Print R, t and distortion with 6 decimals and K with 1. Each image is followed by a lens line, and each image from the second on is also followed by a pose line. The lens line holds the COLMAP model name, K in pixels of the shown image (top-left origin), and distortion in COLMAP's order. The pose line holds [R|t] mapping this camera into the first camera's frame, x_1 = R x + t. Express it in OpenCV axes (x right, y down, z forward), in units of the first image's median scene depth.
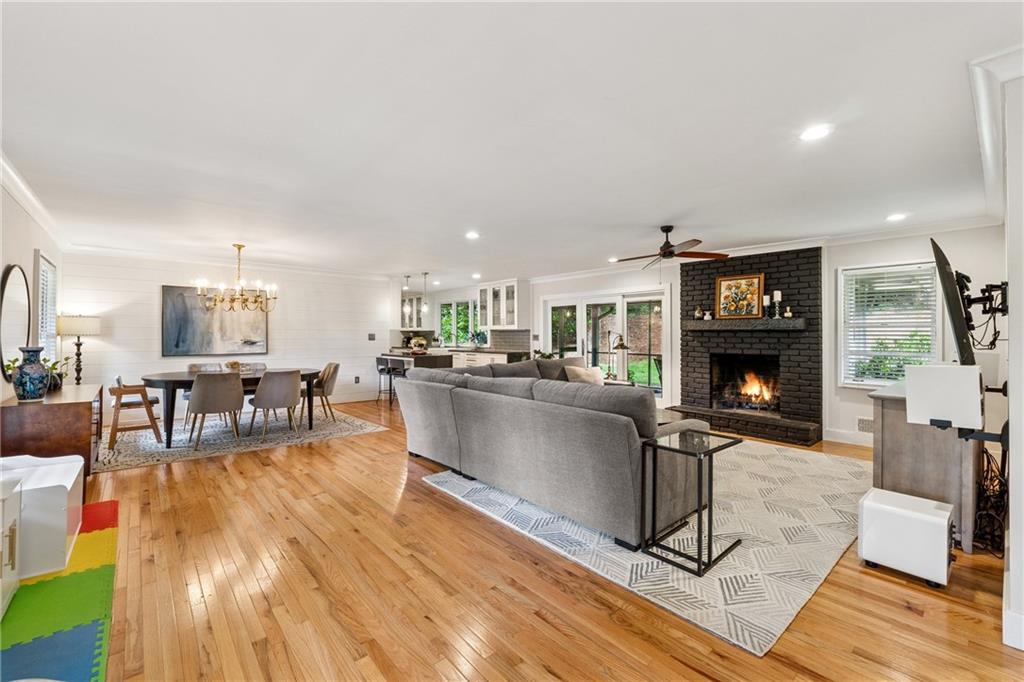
lens RADIAL K [[431.0, 0, 503.1], [0, 431.0, 335.0], [0, 0, 1]] dist [-0.008563, -0.000581]
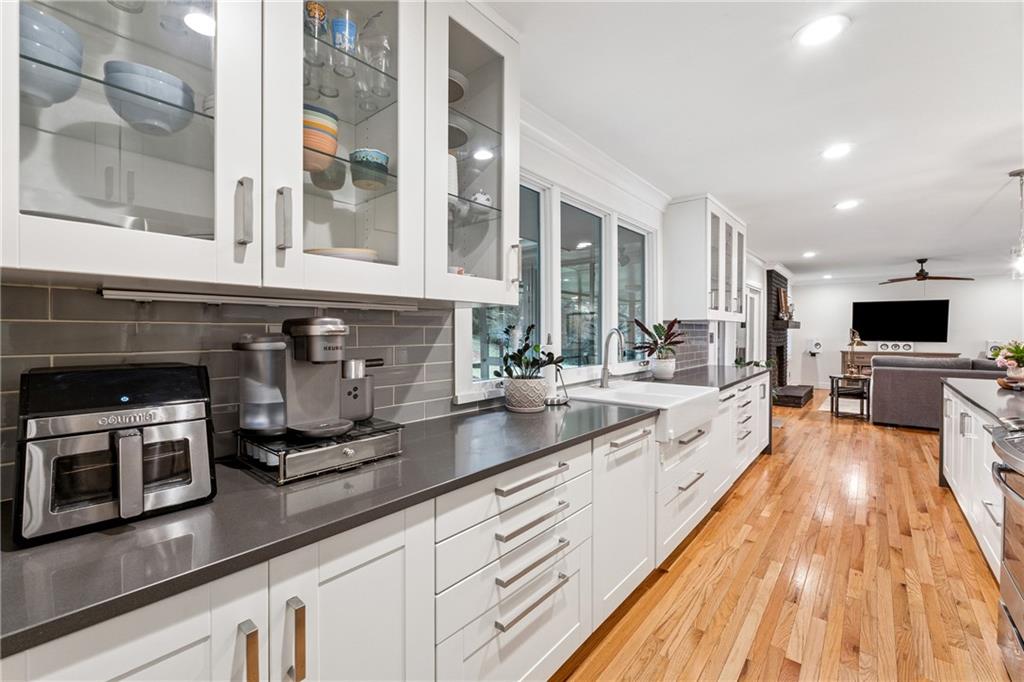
lens RADIAL K [[431.0, 0, 508.0], [0, 431.0, 336.8], [0, 0, 1]] dist [-0.008563, -0.000581]
pose [[-0.162730, -0.009637, 0.986624, -0.656539], [0.004307, 0.999936, 0.010477, -0.004127], [-0.986661, 0.005954, -0.162678, 2.049819]]
